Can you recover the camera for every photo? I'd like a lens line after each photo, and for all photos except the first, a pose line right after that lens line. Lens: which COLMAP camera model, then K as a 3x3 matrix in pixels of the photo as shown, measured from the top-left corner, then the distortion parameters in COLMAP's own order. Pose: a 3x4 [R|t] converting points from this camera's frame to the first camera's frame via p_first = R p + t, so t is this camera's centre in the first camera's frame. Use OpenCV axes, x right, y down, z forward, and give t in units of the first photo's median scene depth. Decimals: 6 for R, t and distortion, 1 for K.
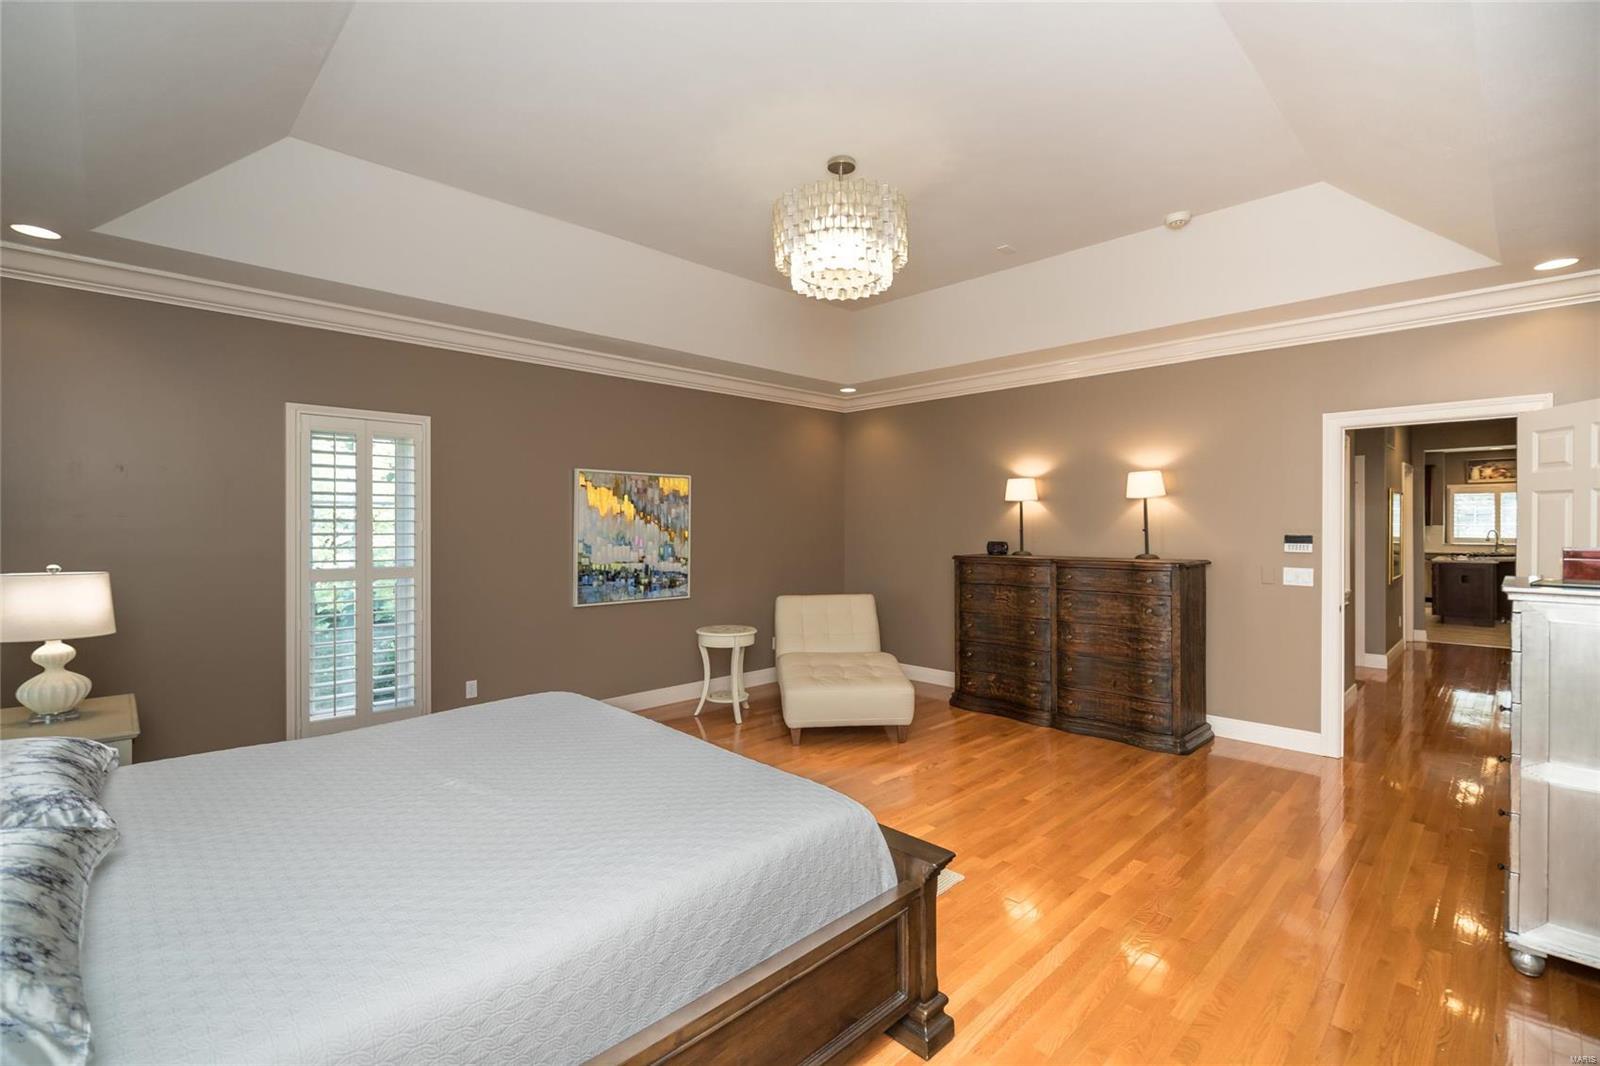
lens RADIAL K [[729.5, 0, 799.6], [0, 729.5, 522.5], [0, 0, 1]] dist [0.000596, 0.002616]
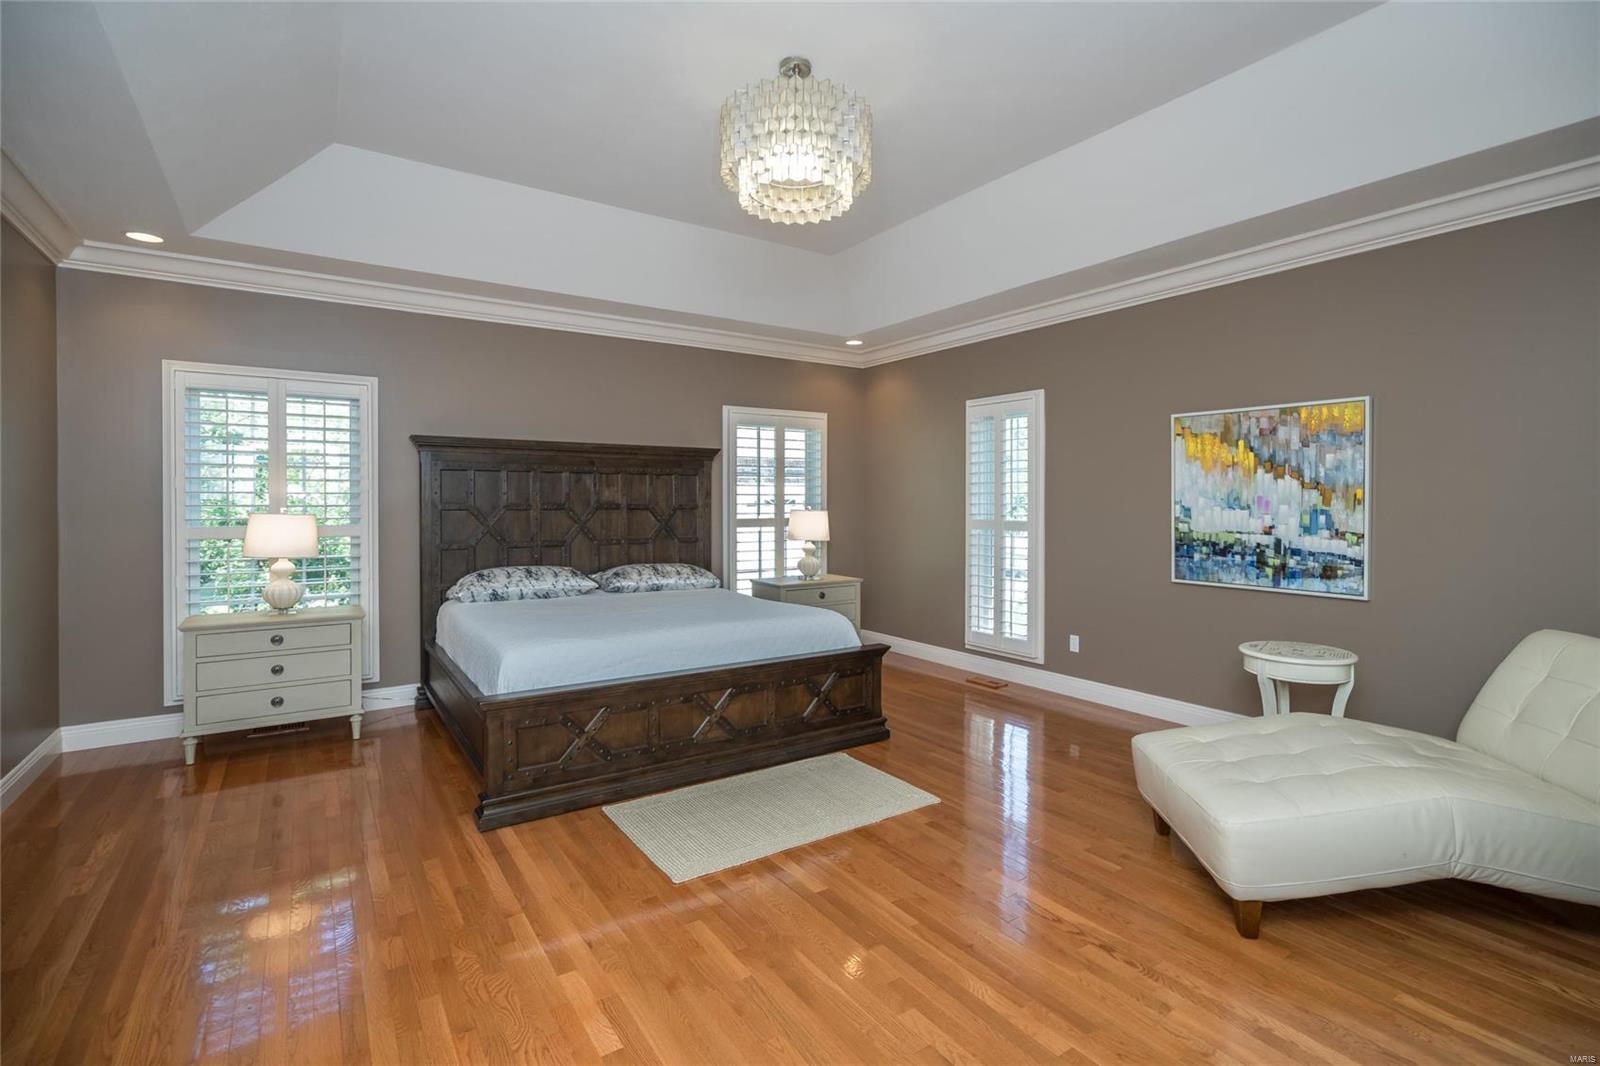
lens RADIAL K [[729.5, 0, 799.5], [0, 729.5, 521.1], [0, 0, 1]] dist [0.000596, 0.002616]
pose [[-0.165282, 0.019468, -0.986054, 0.546534], [-0.005928, 0.999767, 0.020732, 0.029995], [0.986229, 0.009272, -0.165128, 0.672614]]
